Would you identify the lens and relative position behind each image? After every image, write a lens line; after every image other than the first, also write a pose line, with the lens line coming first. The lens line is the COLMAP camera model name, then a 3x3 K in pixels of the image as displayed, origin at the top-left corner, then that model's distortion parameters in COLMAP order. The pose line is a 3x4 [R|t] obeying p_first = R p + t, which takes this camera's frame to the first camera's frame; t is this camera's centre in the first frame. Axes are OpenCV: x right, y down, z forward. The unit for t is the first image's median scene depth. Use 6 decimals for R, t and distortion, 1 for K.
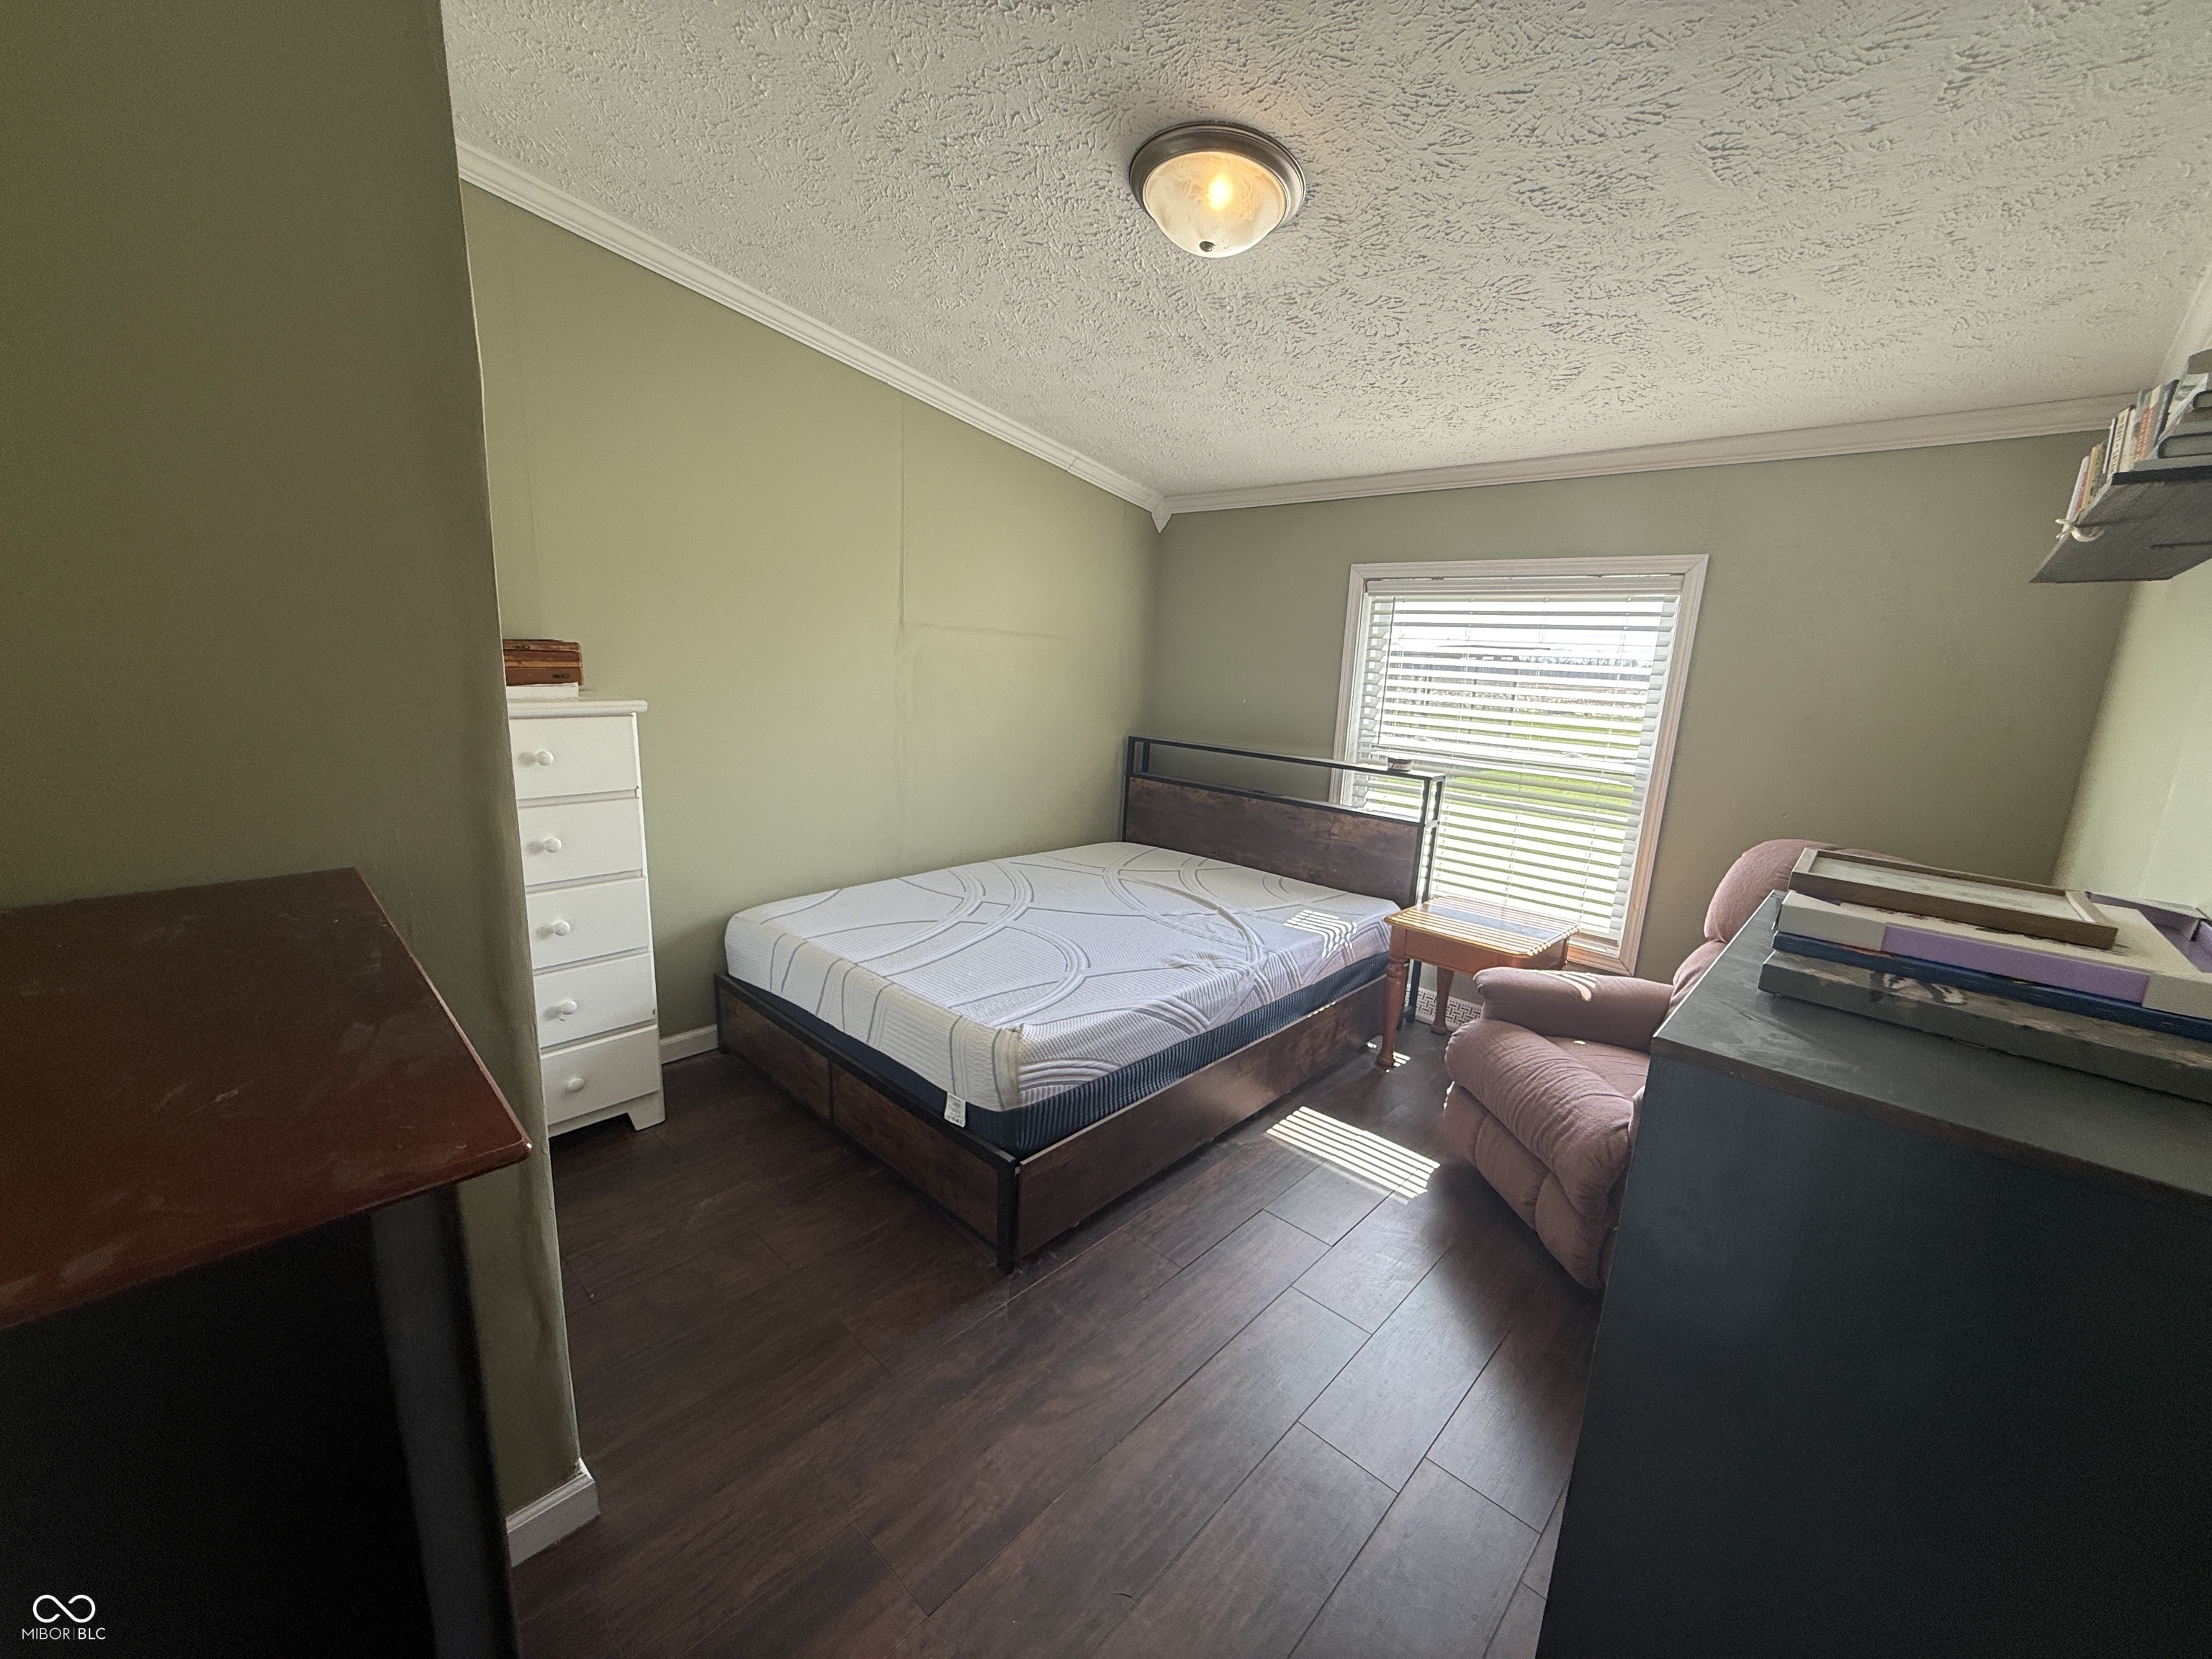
lens RADIAL K [[883.4, 0, 1106.3], [0, 883.4, 822.4], [0, 0, 1]] dist [-0.000810, 0.000381]
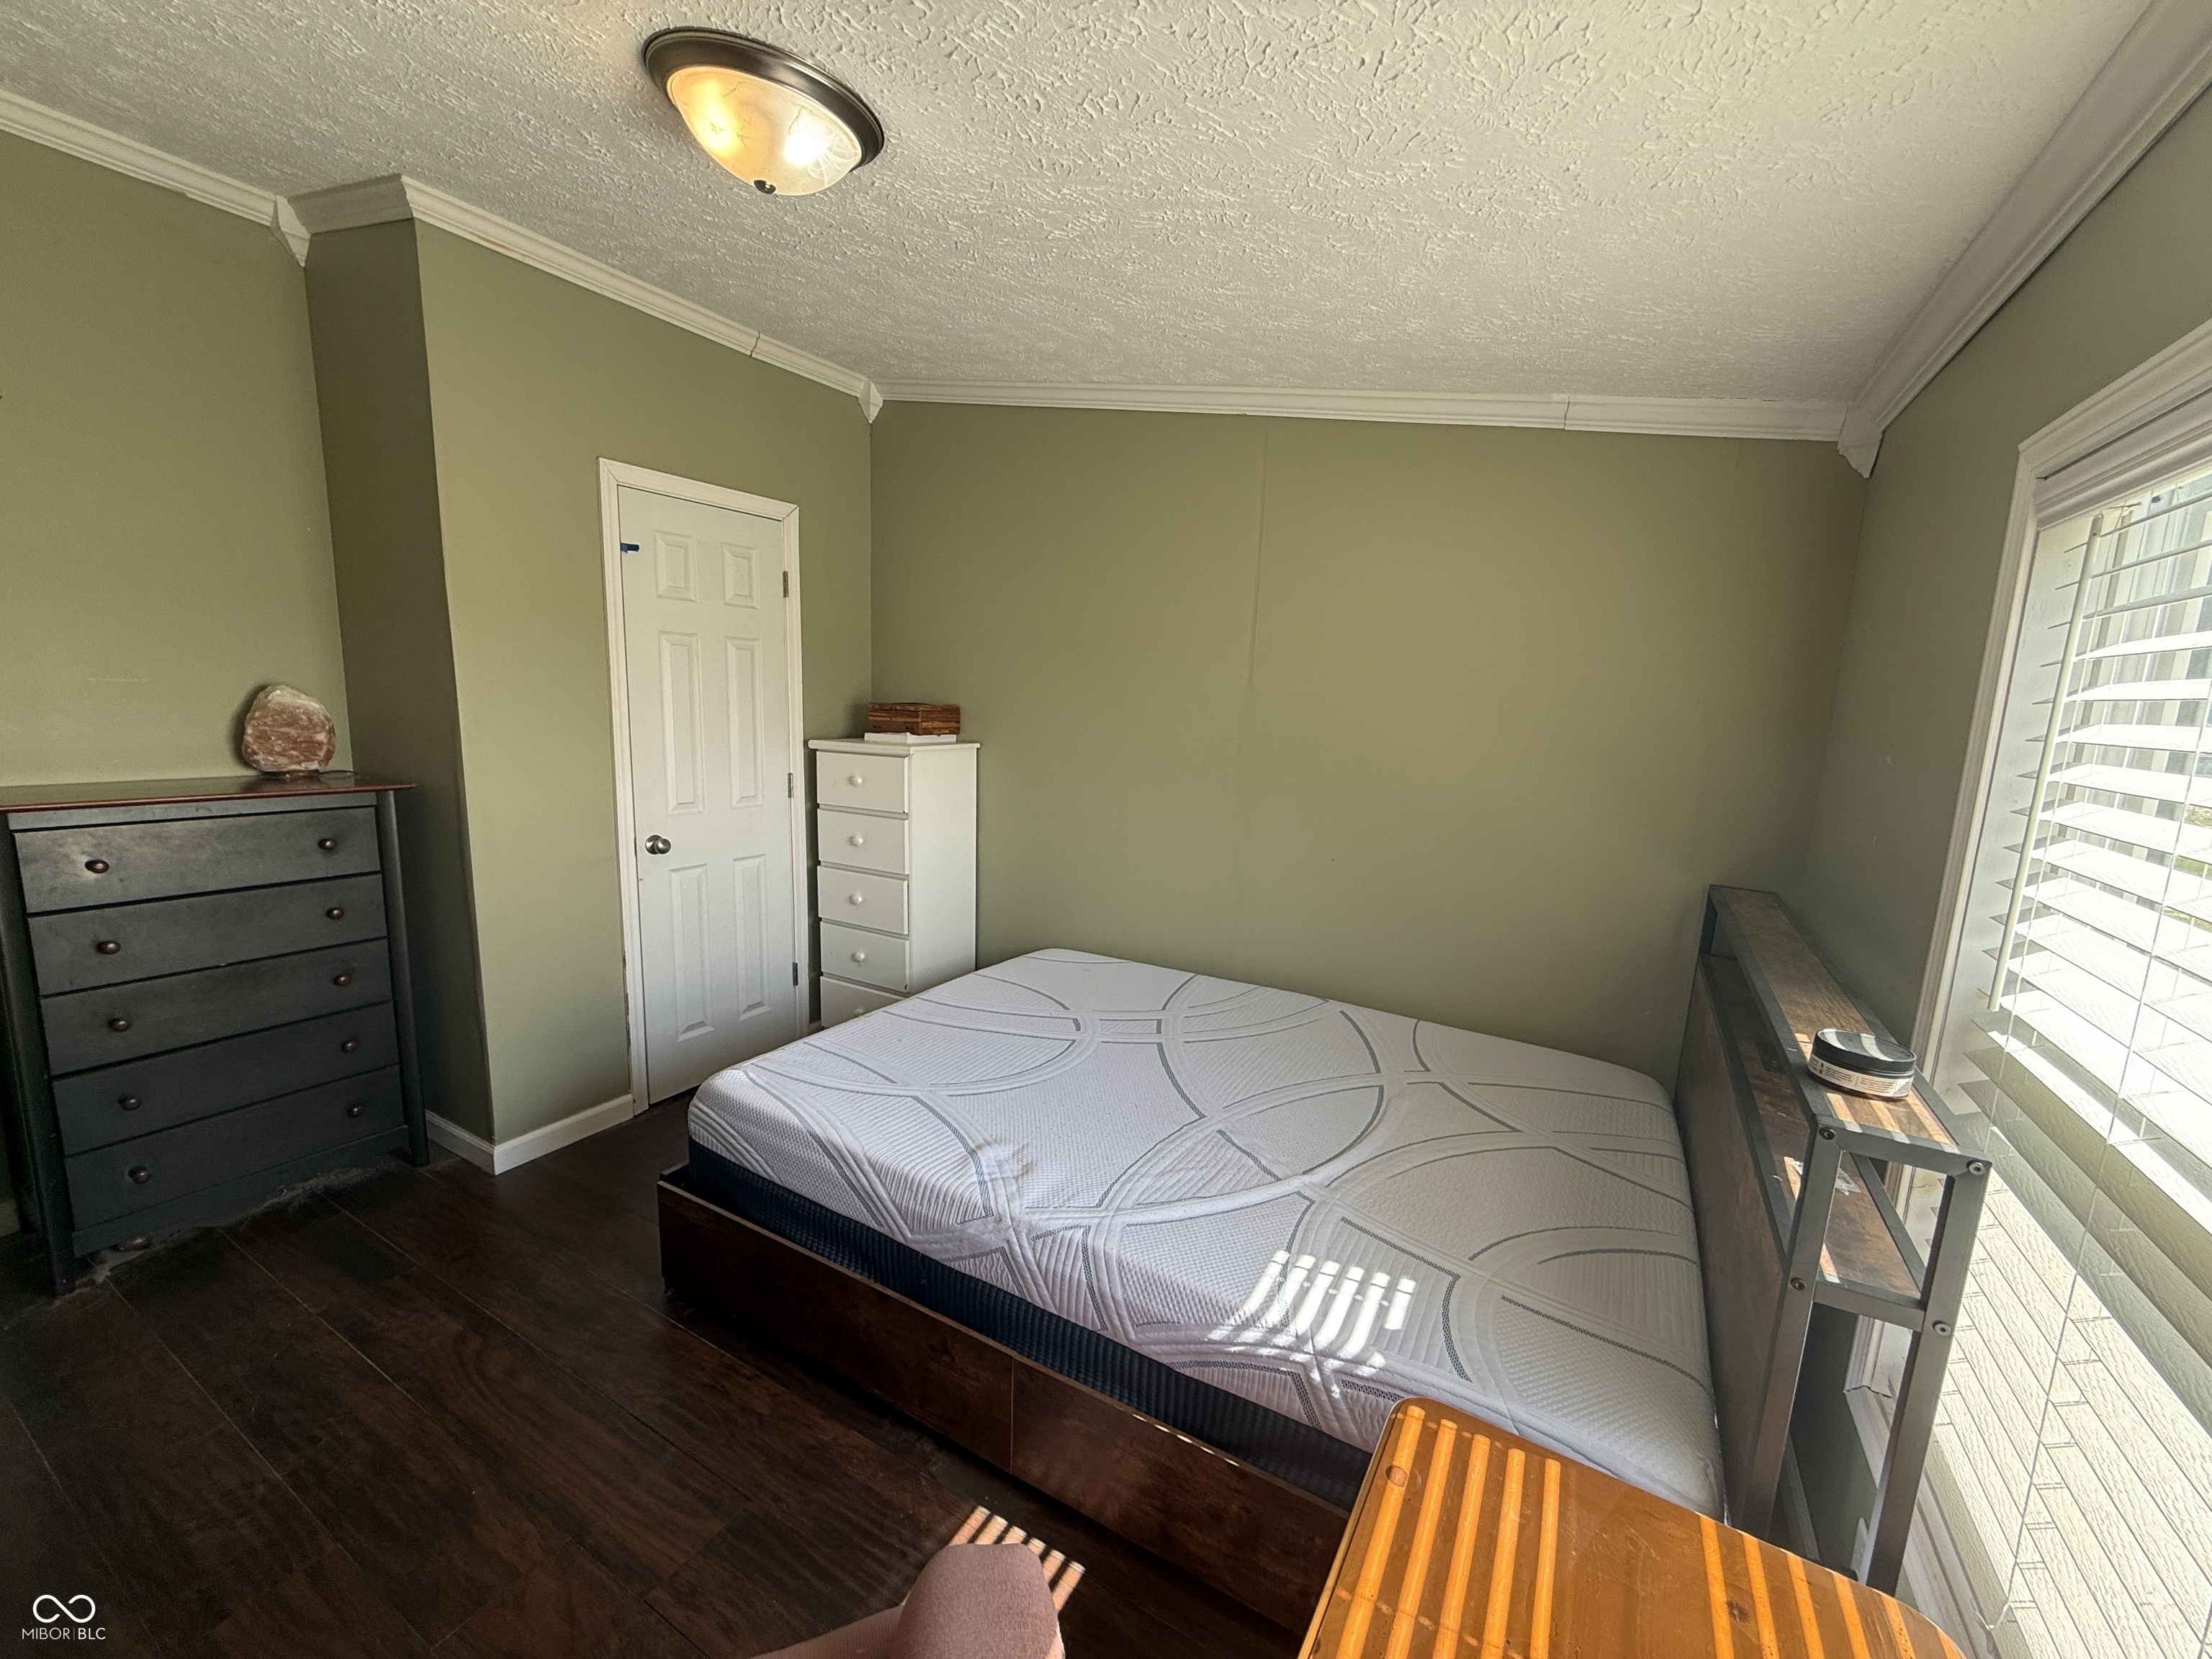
lens RADIAL K [[883.4, 0, 1098.5], [0, 883.4, 834.4], [0, 0, 1]] dist [-0.000810, 0.000381]
pose [[0.234951, 0.119210, -0.964669, 0.679025], [-0.215916, 0.974056, 0.067783, -0.131368], [0.947723, 0.192362, 0.254595, 0.805429]]
